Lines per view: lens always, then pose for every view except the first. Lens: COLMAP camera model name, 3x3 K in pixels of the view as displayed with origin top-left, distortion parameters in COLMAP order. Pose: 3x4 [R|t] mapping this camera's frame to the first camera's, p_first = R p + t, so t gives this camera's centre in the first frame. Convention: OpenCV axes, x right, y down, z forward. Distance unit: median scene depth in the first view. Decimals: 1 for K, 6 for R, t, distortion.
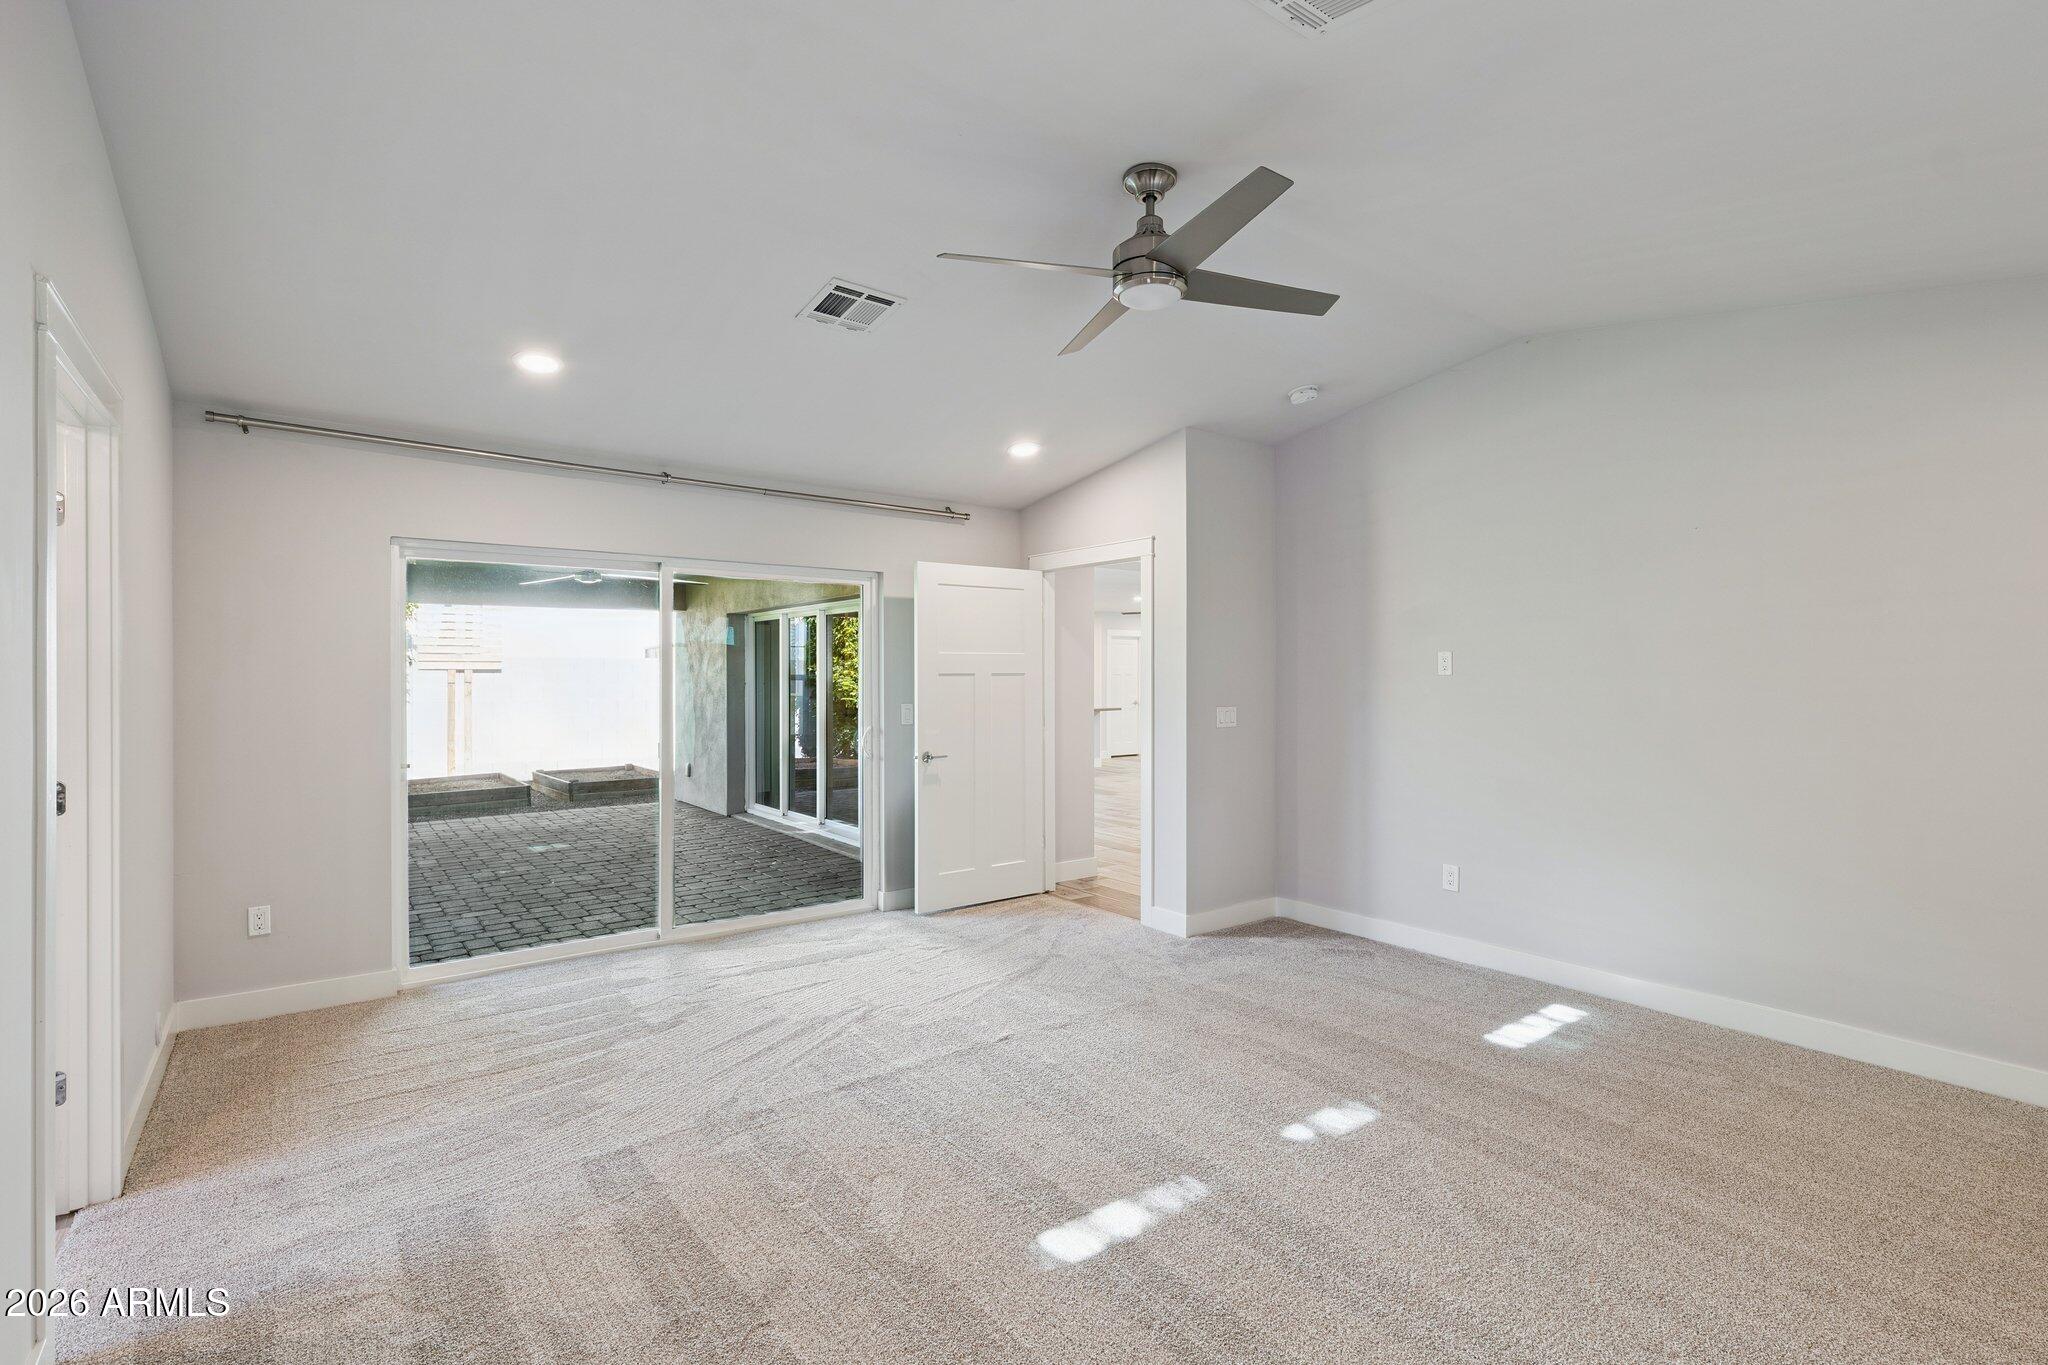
lens RADIAL K [[944.2, 0, 1013.5], [0, 944.2, 678.7], [0, 0, 1]] dist [0.000426, -0.003014]
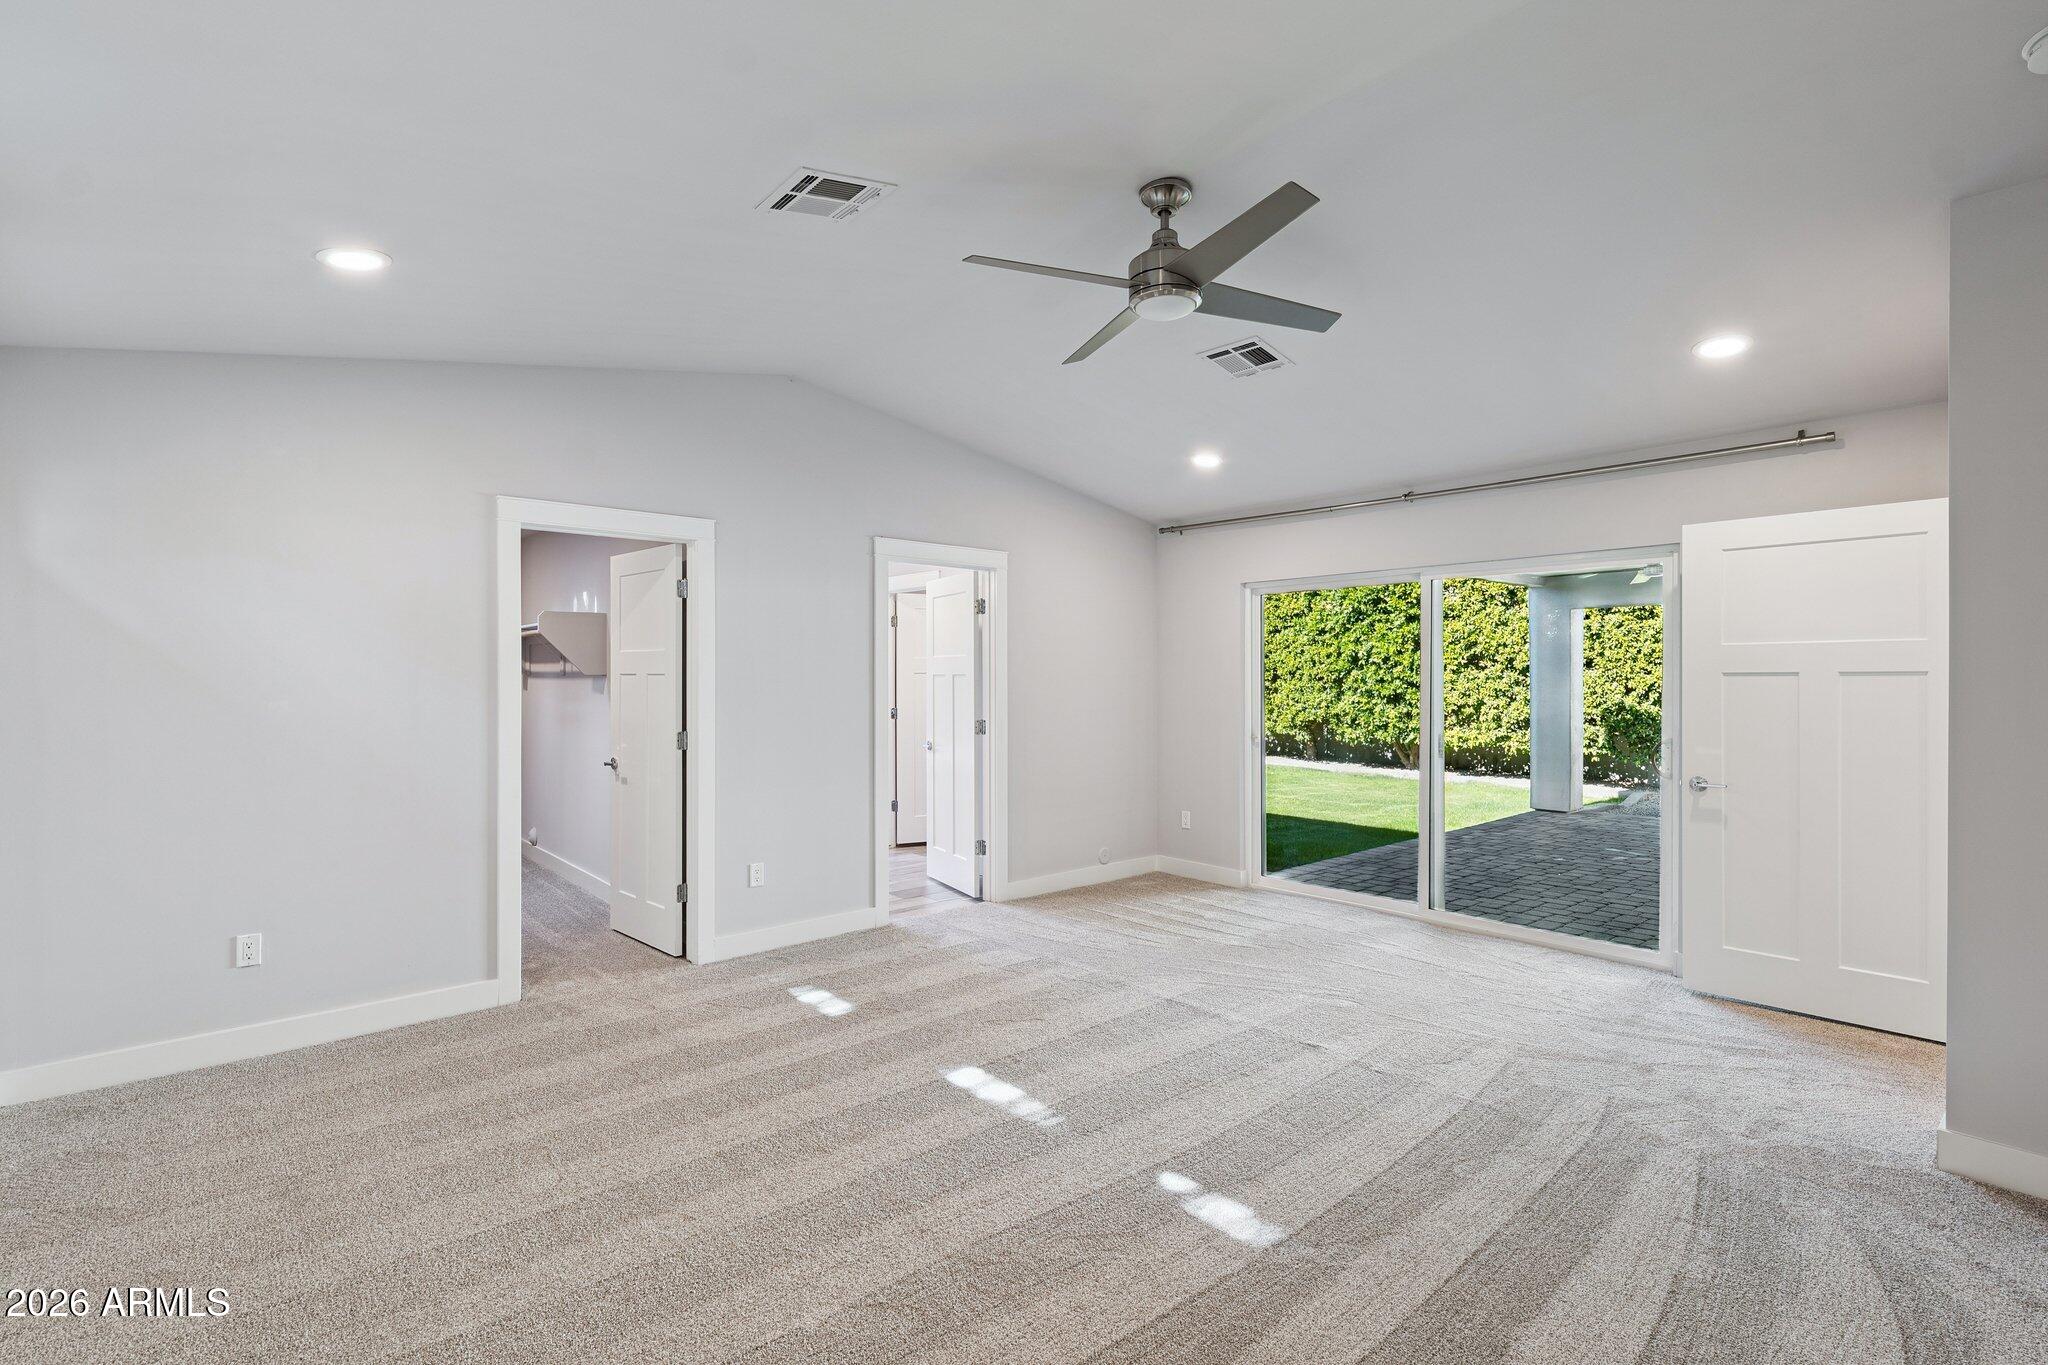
lens RADIAL K [[944.2, 0, 1013.7], [0, 944.2, 681.6], [0, 0, 1]] dist [0.000426, -0.003014]
pose [[0.063602, 0.004953, -0.997963, 0.830928], [-0.000709, 0.999988, 0.004918, -0.001978], [0.997975, 0.000395, 0.063604, 0.549321]]
